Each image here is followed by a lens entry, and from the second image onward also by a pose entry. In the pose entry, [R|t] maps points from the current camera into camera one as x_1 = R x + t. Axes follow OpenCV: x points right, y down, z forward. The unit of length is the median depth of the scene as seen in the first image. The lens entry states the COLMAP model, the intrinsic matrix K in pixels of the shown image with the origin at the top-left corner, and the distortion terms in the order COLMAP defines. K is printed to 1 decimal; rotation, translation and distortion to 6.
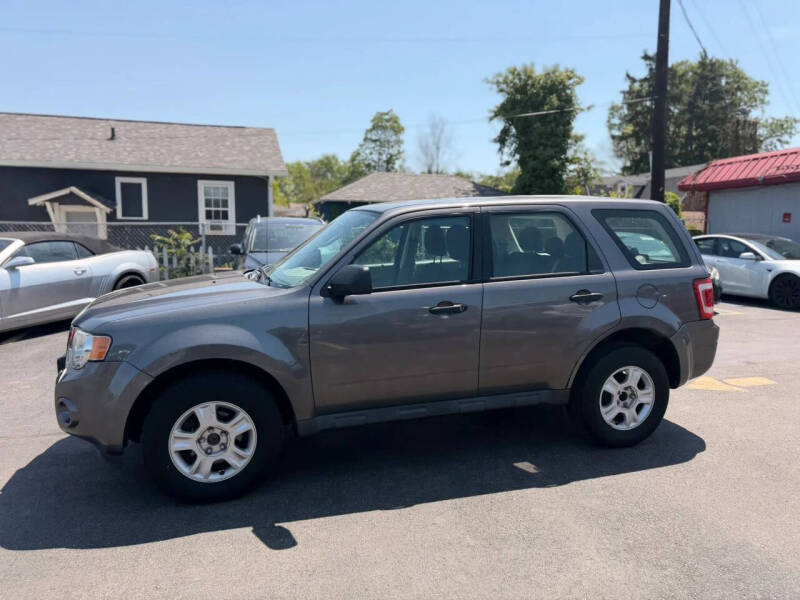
lens RADIAL K [[566.9, 0, 402.0], [0, 566.9, 301.2], [0, 0, 1]] dist [0.034195, -0.045119]
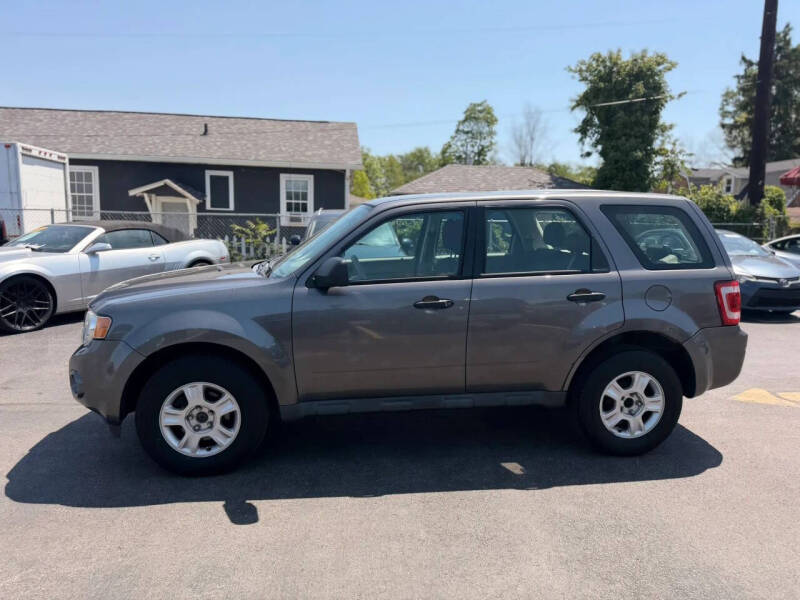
lens RADIAL K [[566.9, 0, 401.1], [0, 566.9, 302.9], [0, 0, 1]] dist [0.034195, -0.045119]
pose [[0.986535, 0.035972, -0.159546, 0.086693], [-0.033492, 0.999273, 0.018204, -0.002009], [0.160085, -0.012616, 0.987023, 0.002418]]
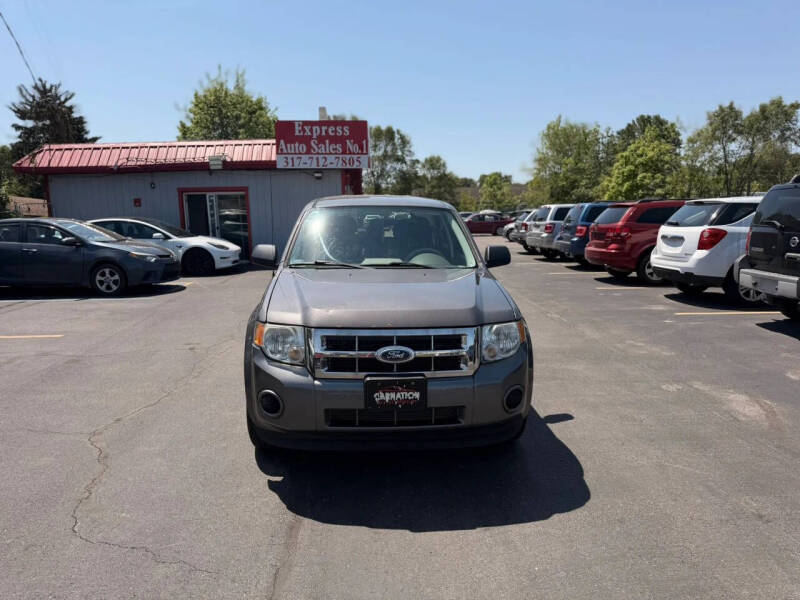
lens RADIAL K [[566.9, 0, 400.1], [0, 566.9, 297.6], [0, 0, 1]] dist [0.034195, -0.045119]
pose [[0.229947, -0.159577, 0.960031, -0.686931], [0.131893, 0.982474, 0.131717, -0.070074], [-0.964224, 0.096334, 0.246964, 0.384713]]
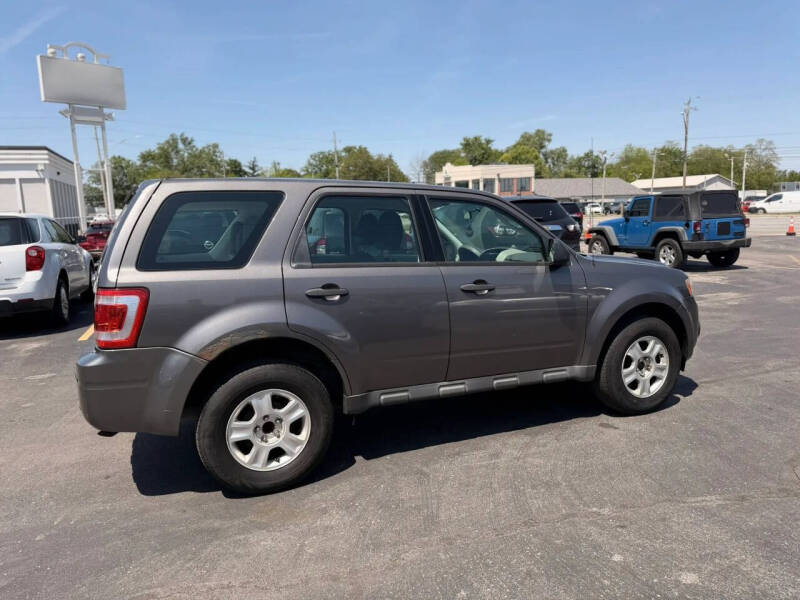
lens RADIAL K [[566.9, 0, 405.0], [0, 566.9, 294.1], [0, 0, 1]] dist [0.034195, -0.045119]
pose [[-0.995170, 0.035646, -0.091461, 0.073481], [0.011143, 0.966737, 0.255529, -0.145275], [0.097527, 0.253275, -0.962466, 1.162207]]
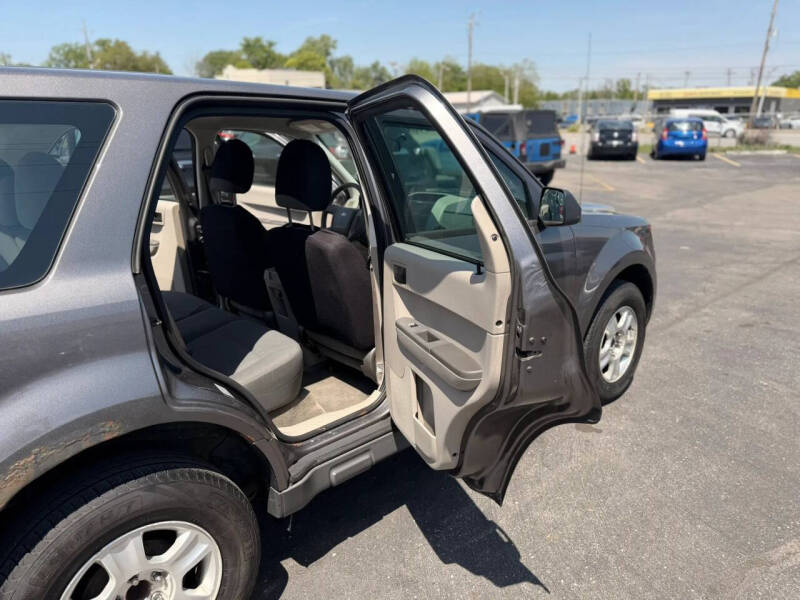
lens RADIAL K [[566.9, 0, 397.2], [0, 566.9, 306.2], [0, 0, 1]] dist [0.034195, -0.045119]
pose [[-0.902978, 0.134272, -0.408169, 0.125264], [-0.047799, 0.912637, 0.405966, -0.131386], [0.427020, 0.386089, -0.817673, 0.941639]]
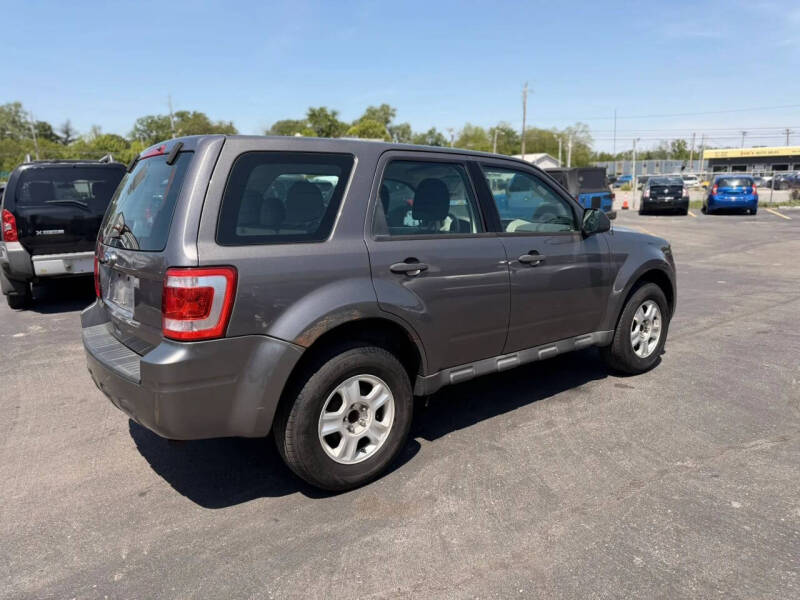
lens RADIAL K [[566.9, 0, 404.8], [0, 566.9, 300.3], [0, 0, 1]] dist [0.034195, -0.045119]
pose [[-0.934744, 0.080928, -0.345983, 0.236283], [-0.030805, 0.951593, 0.305813, -0.135868], [0.353984, 0.296515, -0.887003, 1.098798]]
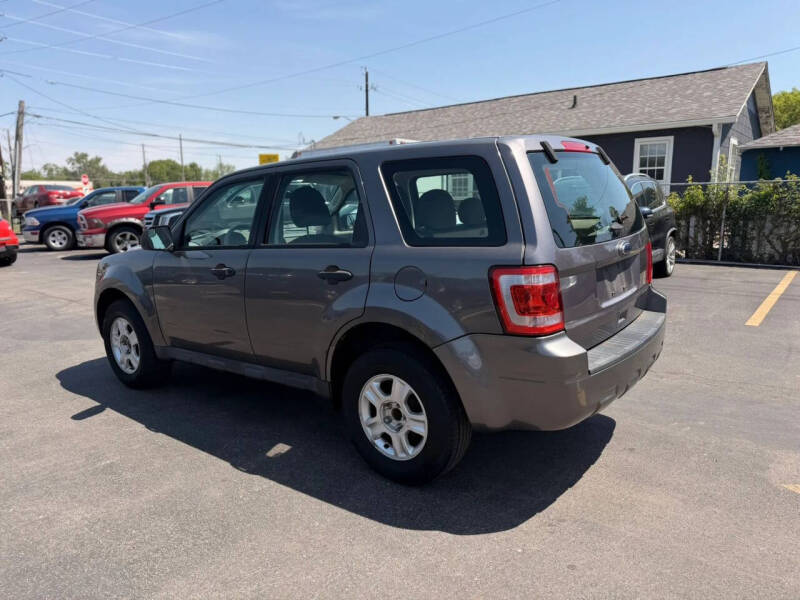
lens RADIAL K [[566.9, 0, 398.3], [0, 566.9, 305.1], [0, 0, 1]] dist [0.034195, -0.045119]
pose [[0.564388, 0.134955, -0.814404, 0.528448], [-0.076354, 0.990851, 0.111281, -0.031362], [0.821971, -0.000623, 0.569529, 0.314428]]
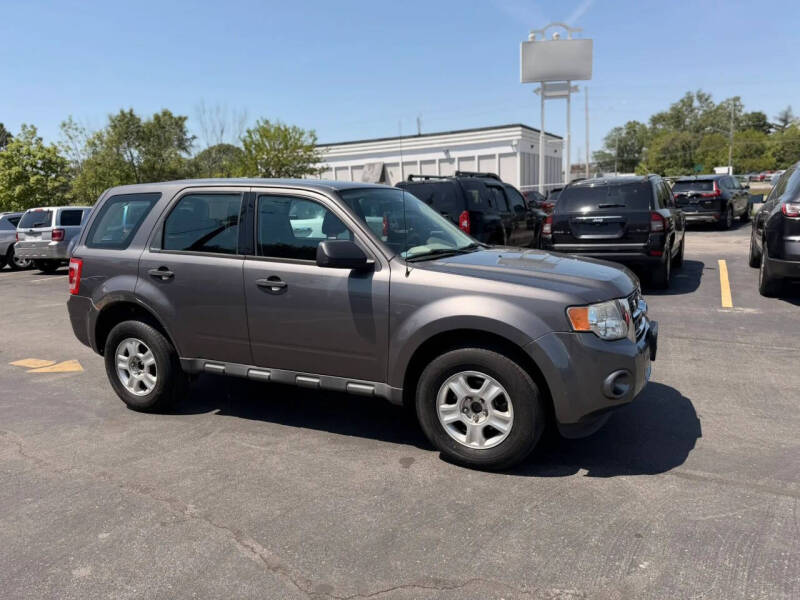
lens RADIAL K [[566.9, 0, 402.2], [0, 566.9, 301.9], [0, 0, 1]] dist [0.034195, -0.045119]
pose [[-0.733586, -0.099399, 0.672288, -0.458606], [0.118654, 0.955318, 0.270719, -0.132906], [-0.669158, 0.278366, -0.689014, 0.974135]]
